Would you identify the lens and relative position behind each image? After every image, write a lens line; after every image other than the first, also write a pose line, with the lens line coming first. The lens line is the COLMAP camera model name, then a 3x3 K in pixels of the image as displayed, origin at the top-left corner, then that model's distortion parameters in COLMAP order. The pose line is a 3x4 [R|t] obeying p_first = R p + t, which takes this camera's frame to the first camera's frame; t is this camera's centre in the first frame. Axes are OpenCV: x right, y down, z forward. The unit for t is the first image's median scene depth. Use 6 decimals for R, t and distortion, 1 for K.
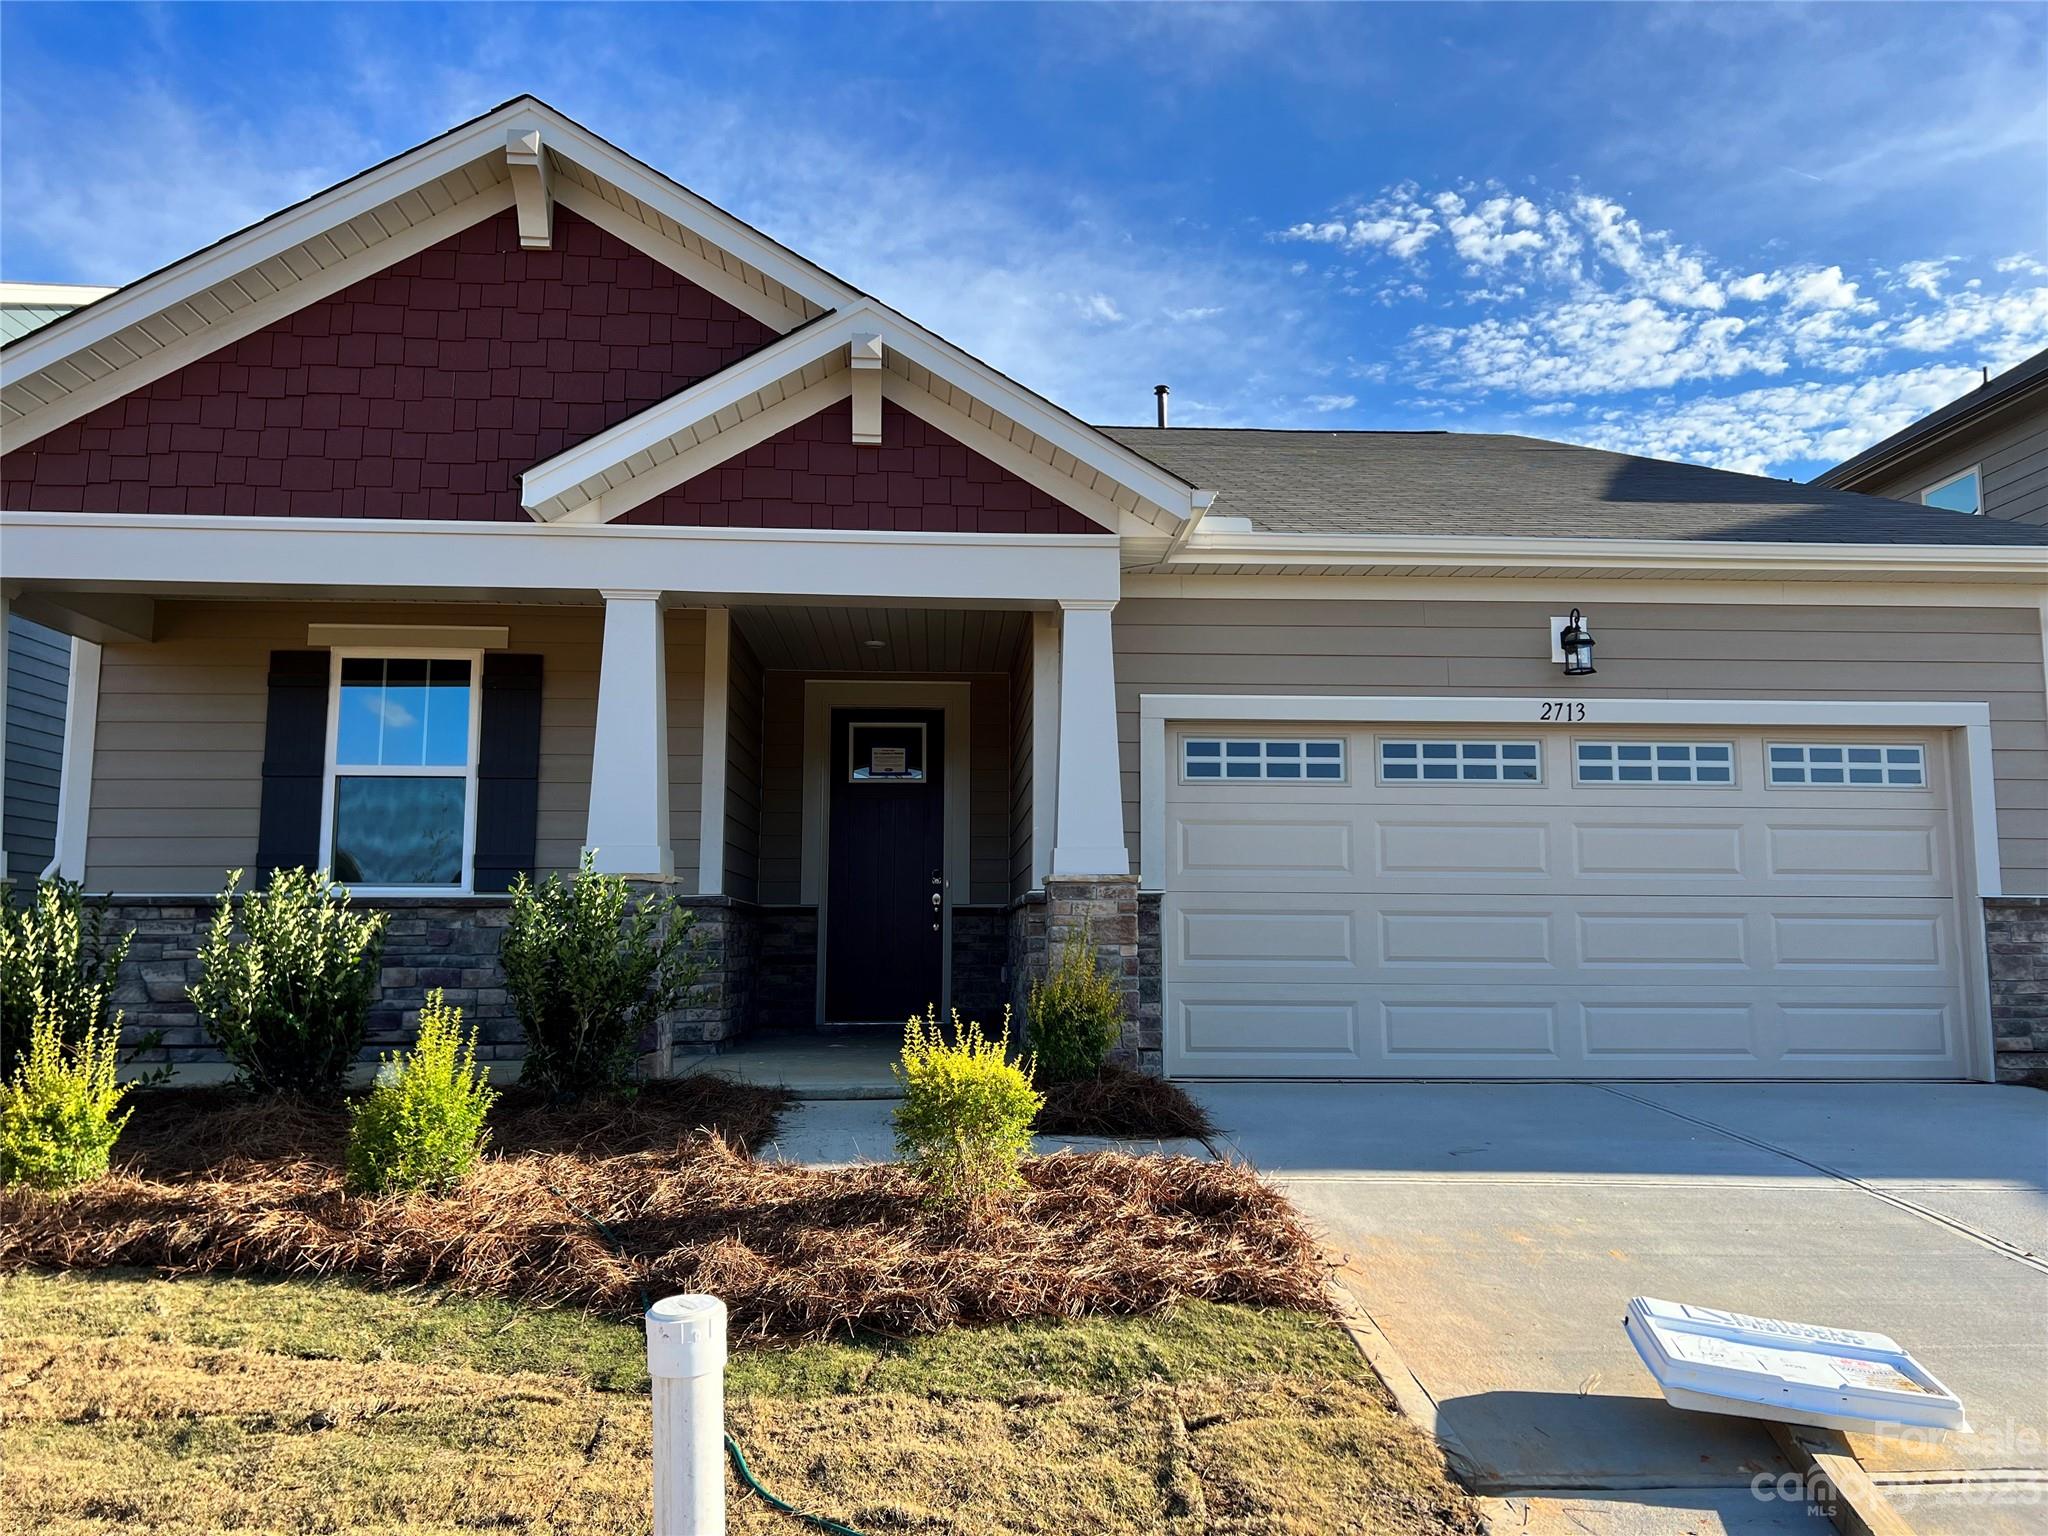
lens RADIAL K [[1546.5, 0, 1027.1], [0, 1546.5, 764.3], [0, 0, 1]] dist [0.068438, -0.067627]
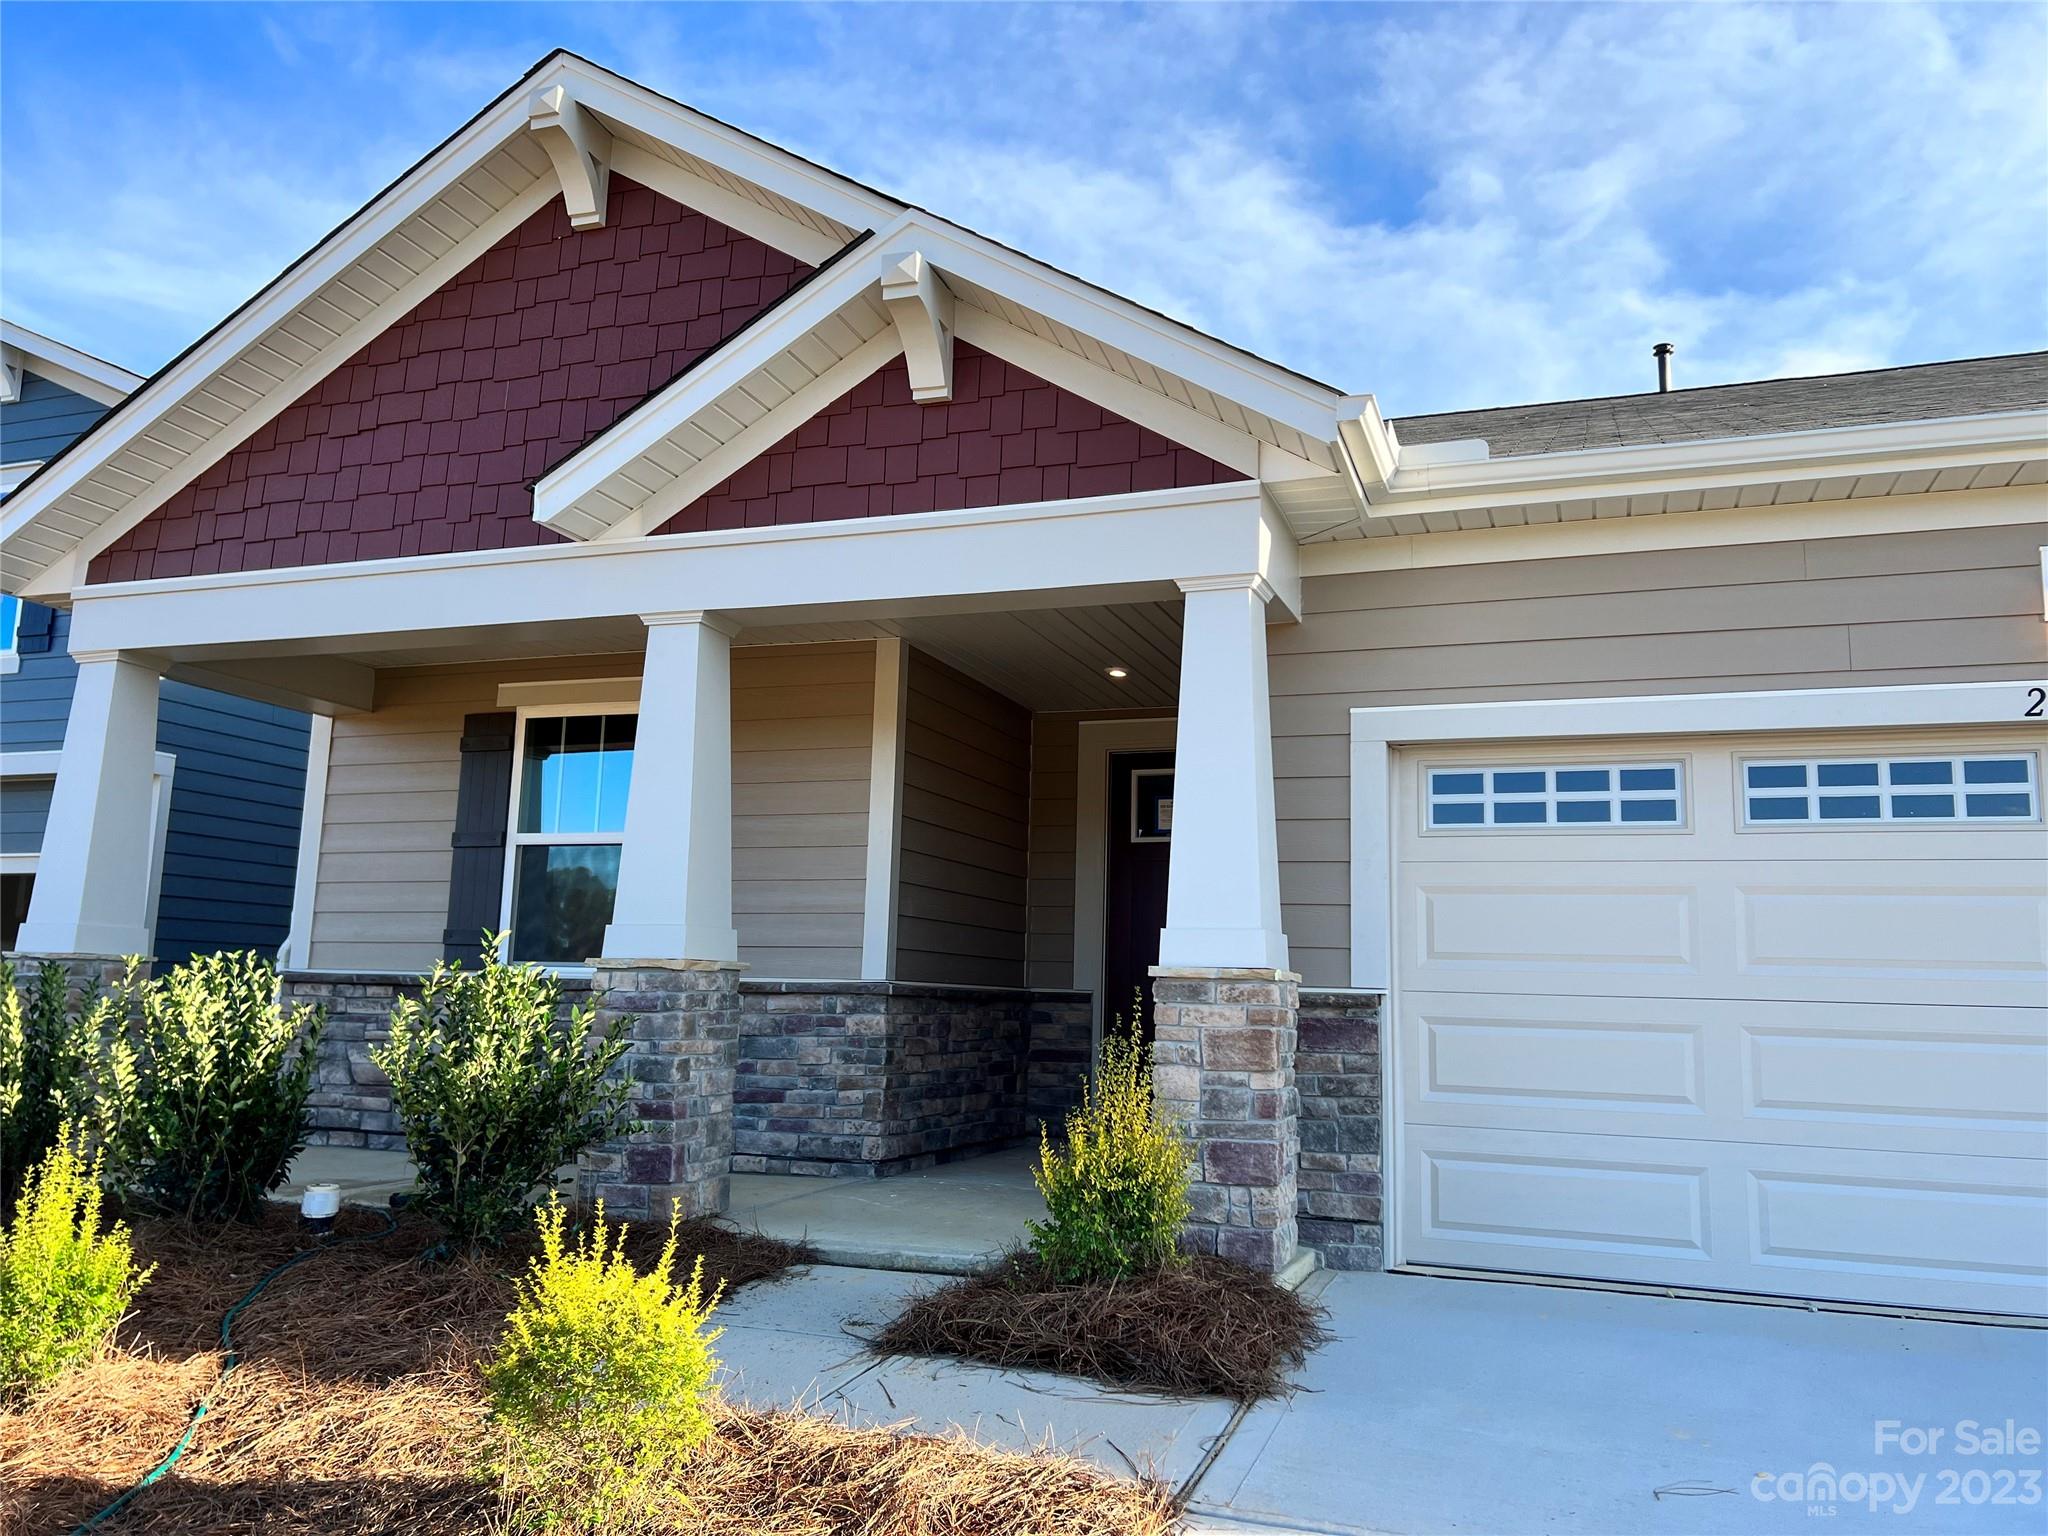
lens RADIAL K [[1546.5, 0, 1015.2], [0, 1546.5, 768.8], [0, 0, 1]] dist [0.068438, -0.067627]
pose [[0.916890, -0.037796, -0.397346, 0.224673], [0.022371, 0.998808, -0.043386, 0.009926], [0.398512, 0.030891, 0.916643, 0.305026]]
